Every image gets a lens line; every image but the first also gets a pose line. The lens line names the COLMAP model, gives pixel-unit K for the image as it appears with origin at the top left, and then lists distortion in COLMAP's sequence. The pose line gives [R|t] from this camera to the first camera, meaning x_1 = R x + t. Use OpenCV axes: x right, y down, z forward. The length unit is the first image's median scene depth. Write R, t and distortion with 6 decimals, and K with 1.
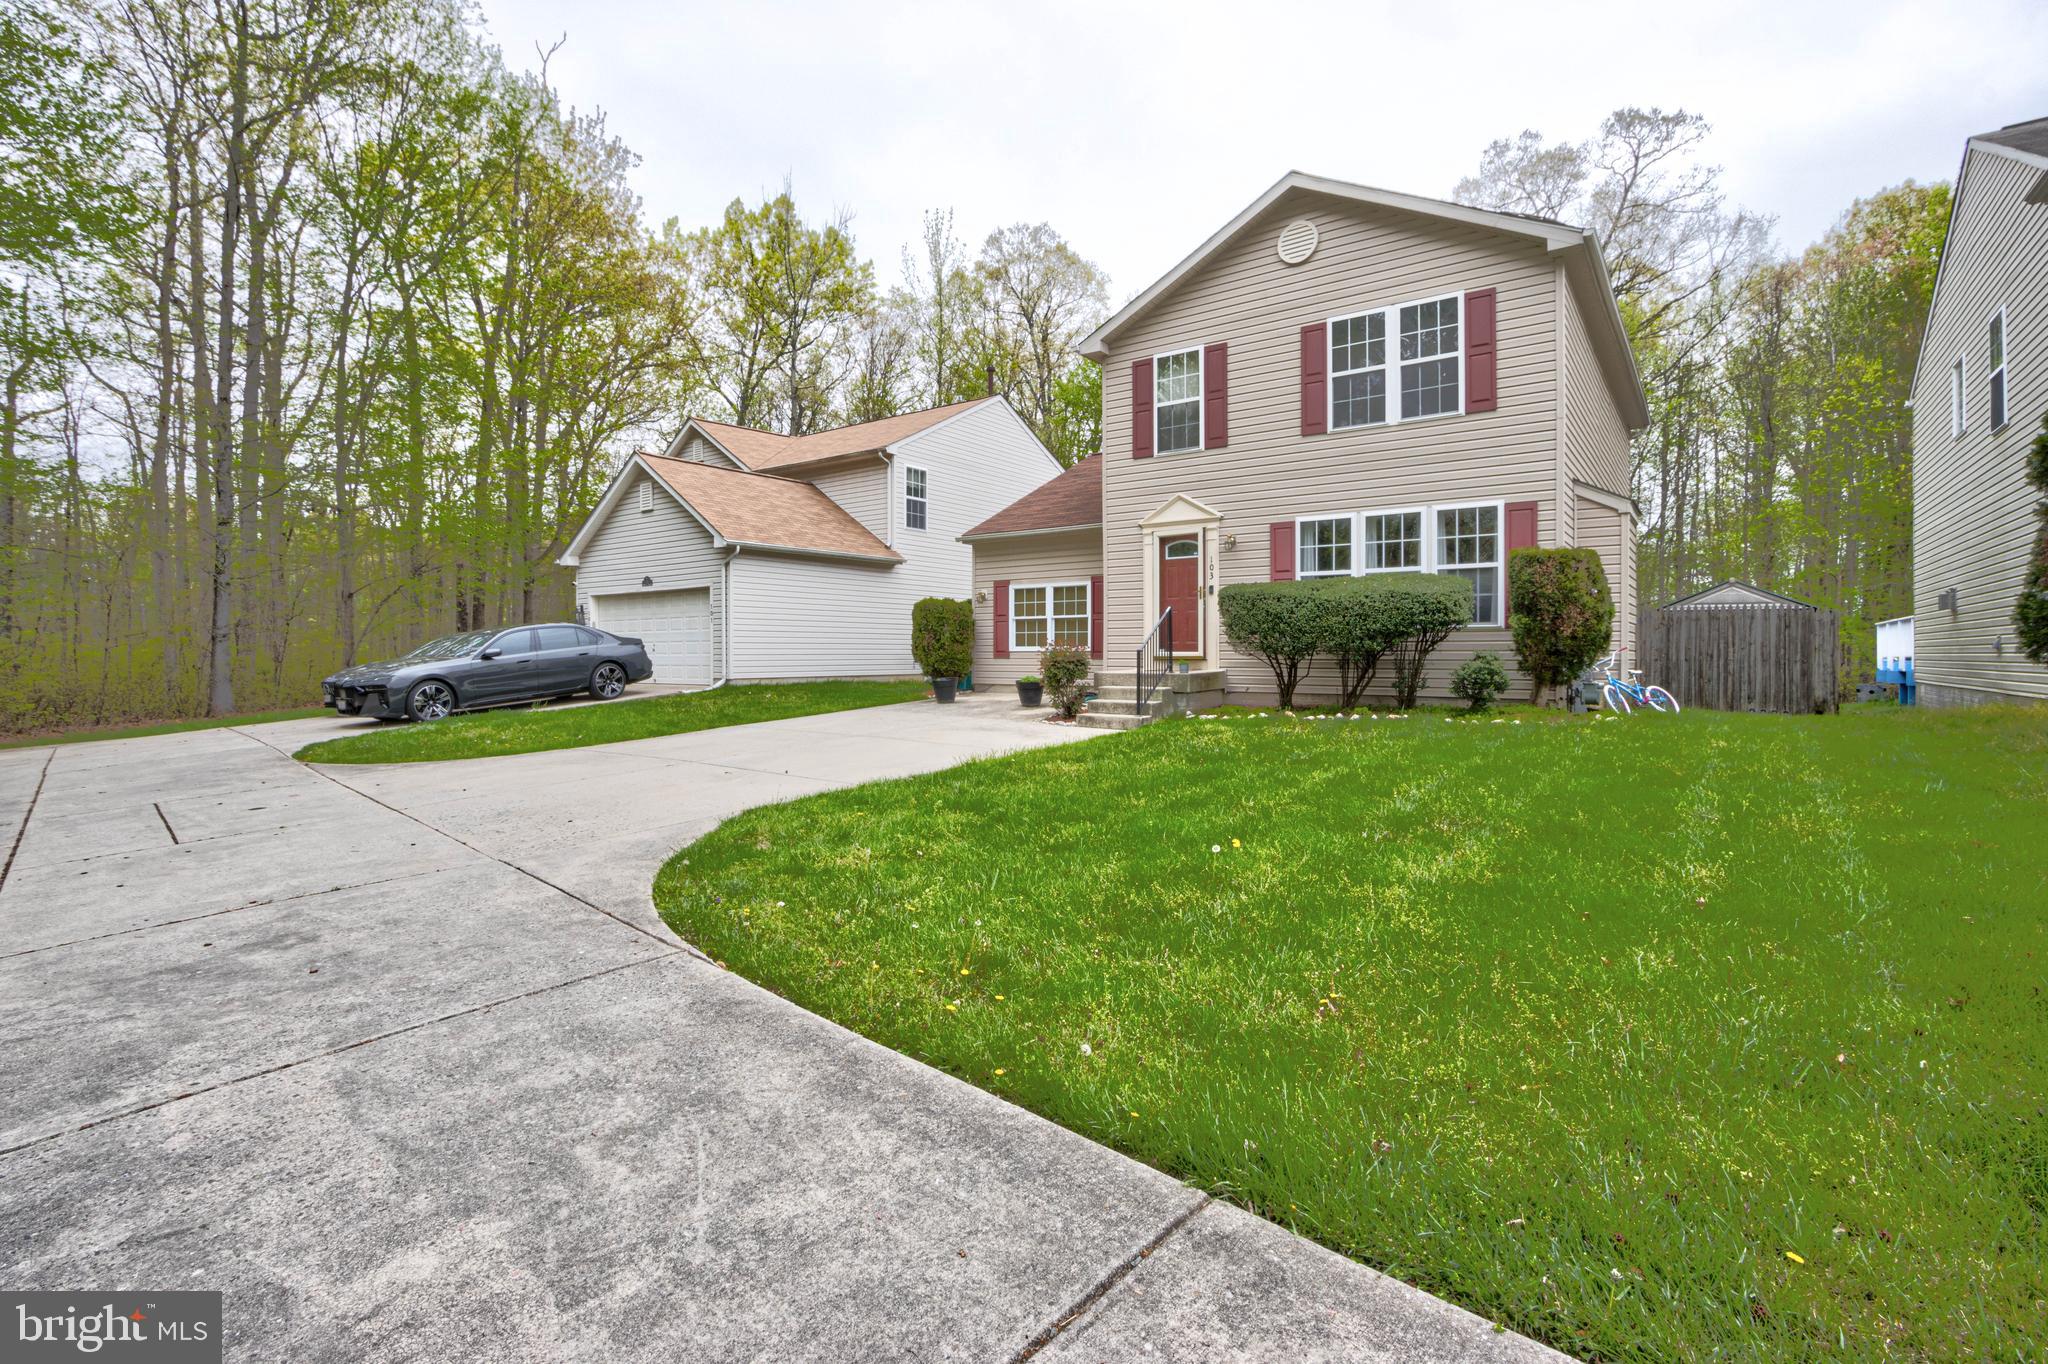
lens RADIAL K [[942.3, 0, 1010.0], [0, 942.3, 664.2], [0, 0, 1]] dist [-0.018135, 0.004855]
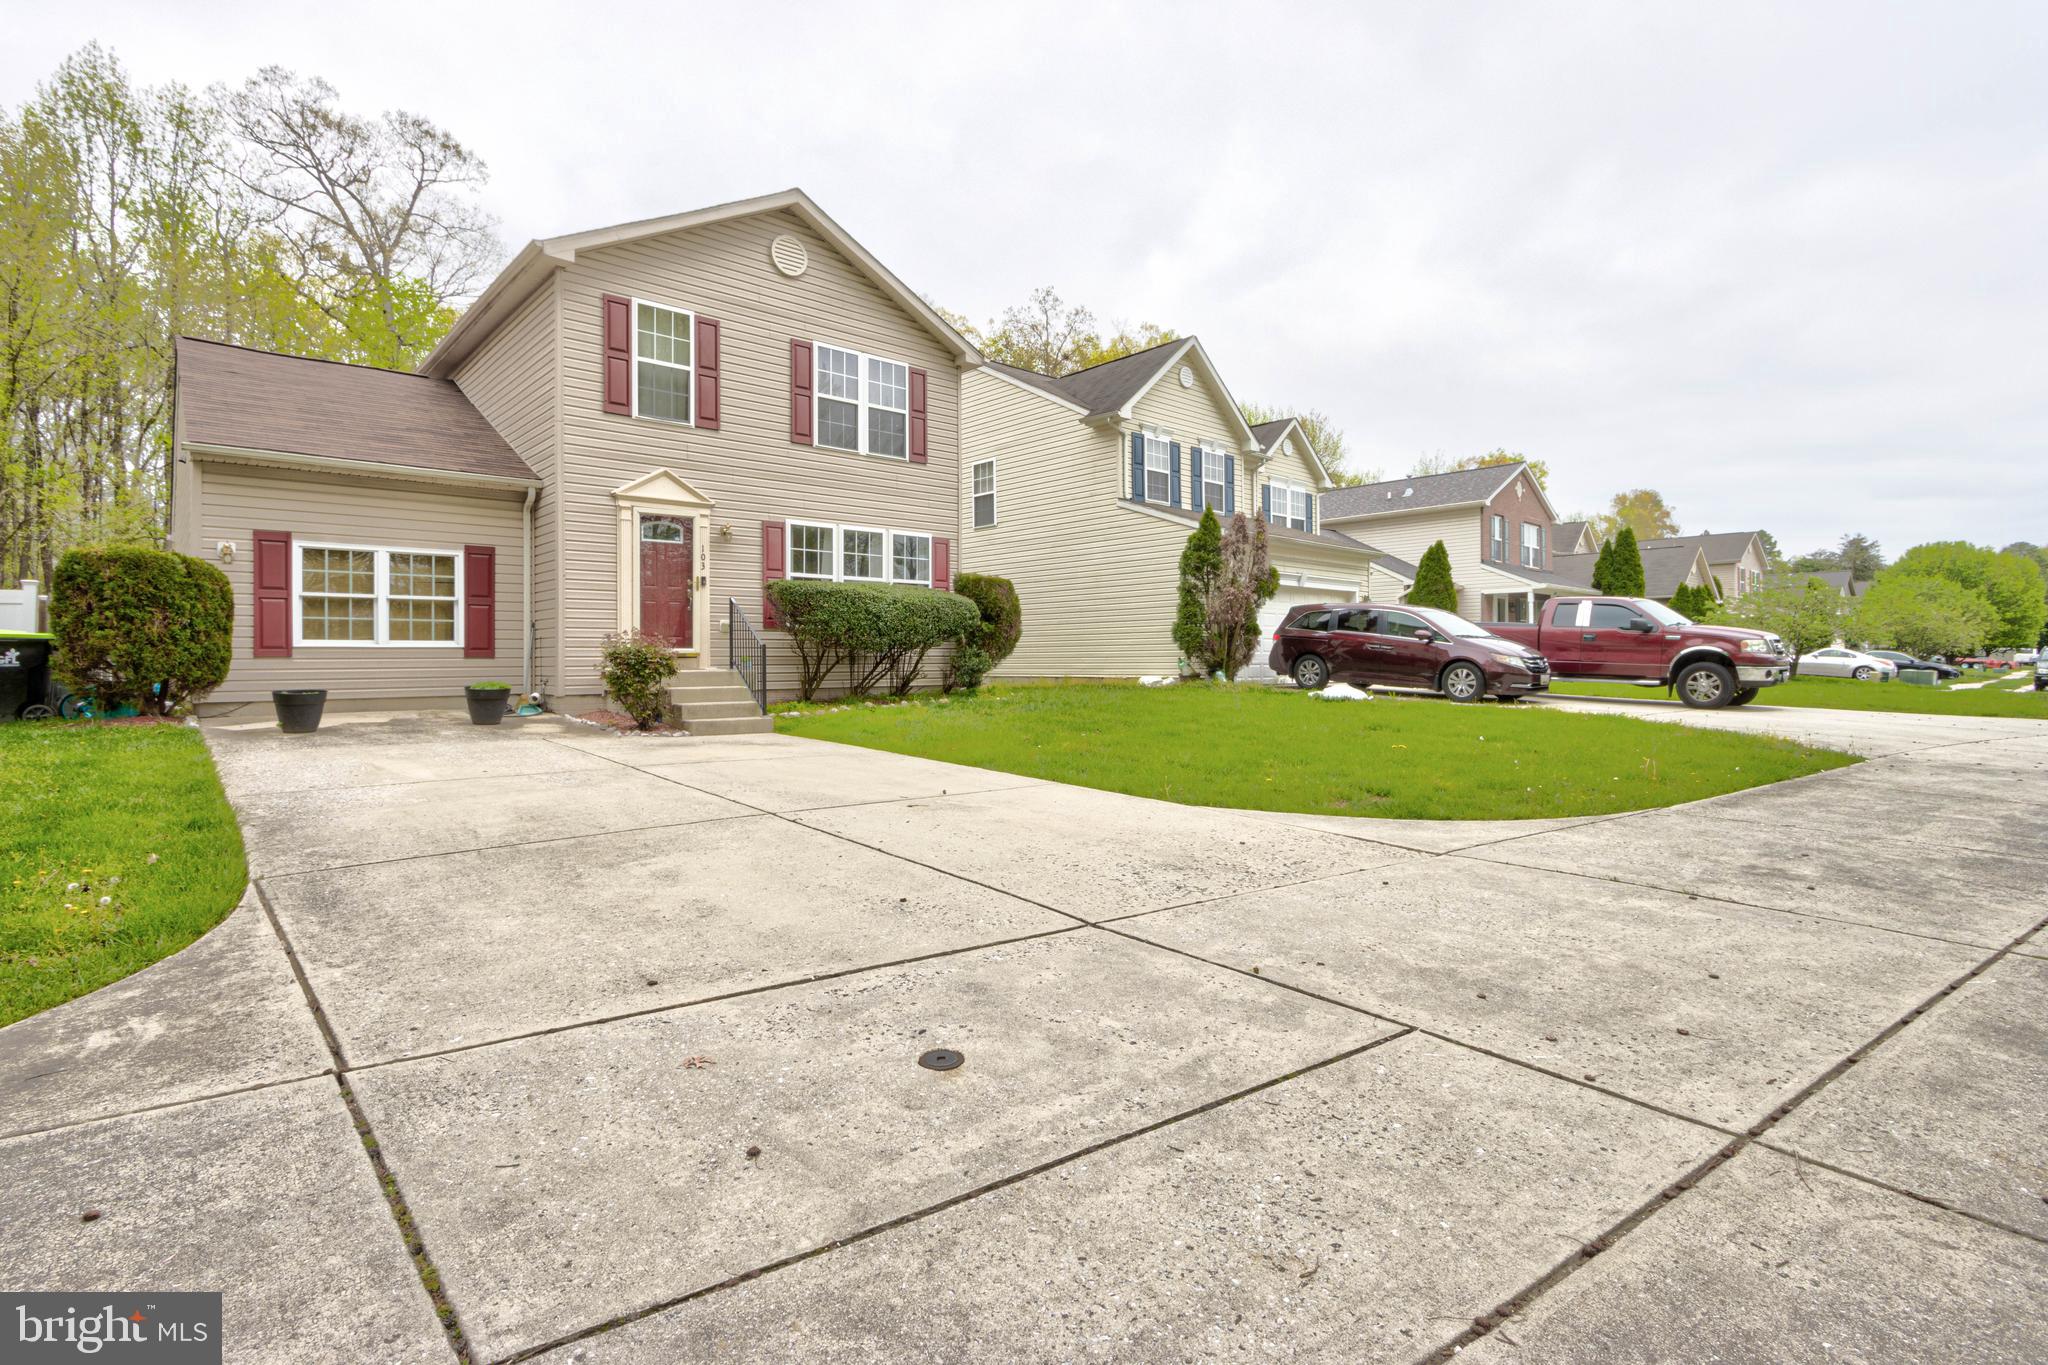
lens RADIAL K [[942.3, 0, 1004.9], [0, 942.3, 649.3], [0, 0, 1]] dist [-0.018135, 0.004855]
pose [[0.215027, -0.002235, 0.976606, -0.513528], [0.008012, 0.999968, 0.000525, -0.008986], [-0.976575, 0.007712, 0.215038, 0.423726]]
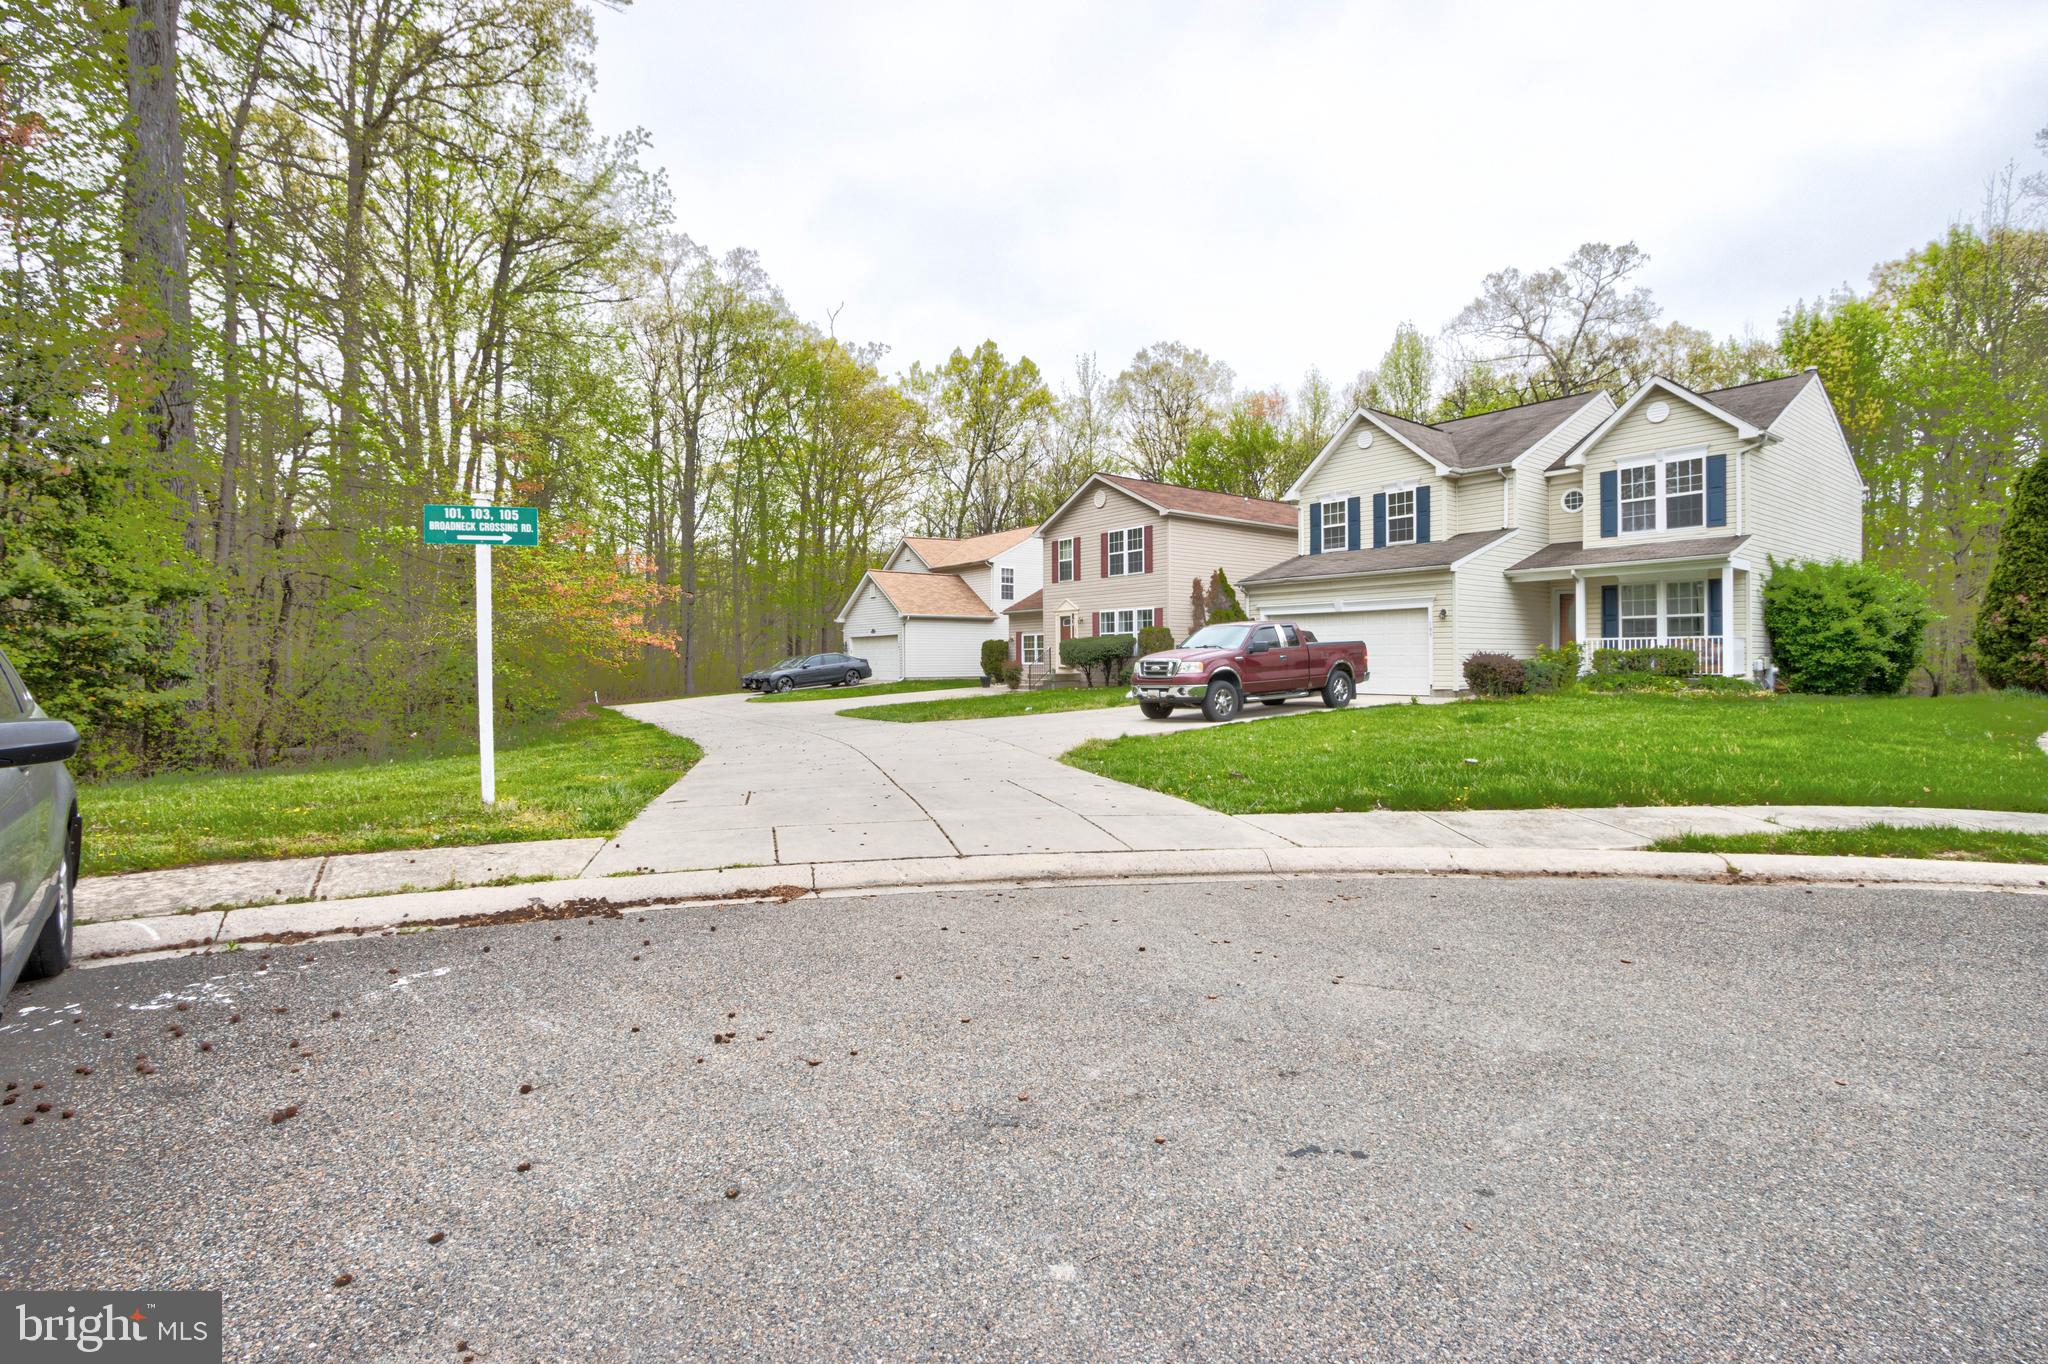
lens RADIAL K [[942.3, 0, 1025.6], [0, 942.3, 690.0], [0, 0, 1]] dist [-0.018135, 0.004855]
pose [[0.963080, 0.004096, -0.269184, 0.613665], [0.000394, 0.999862, 0.016624, 0.009765], [0.269215, -0.016116, 0.962945, -1.129476]]
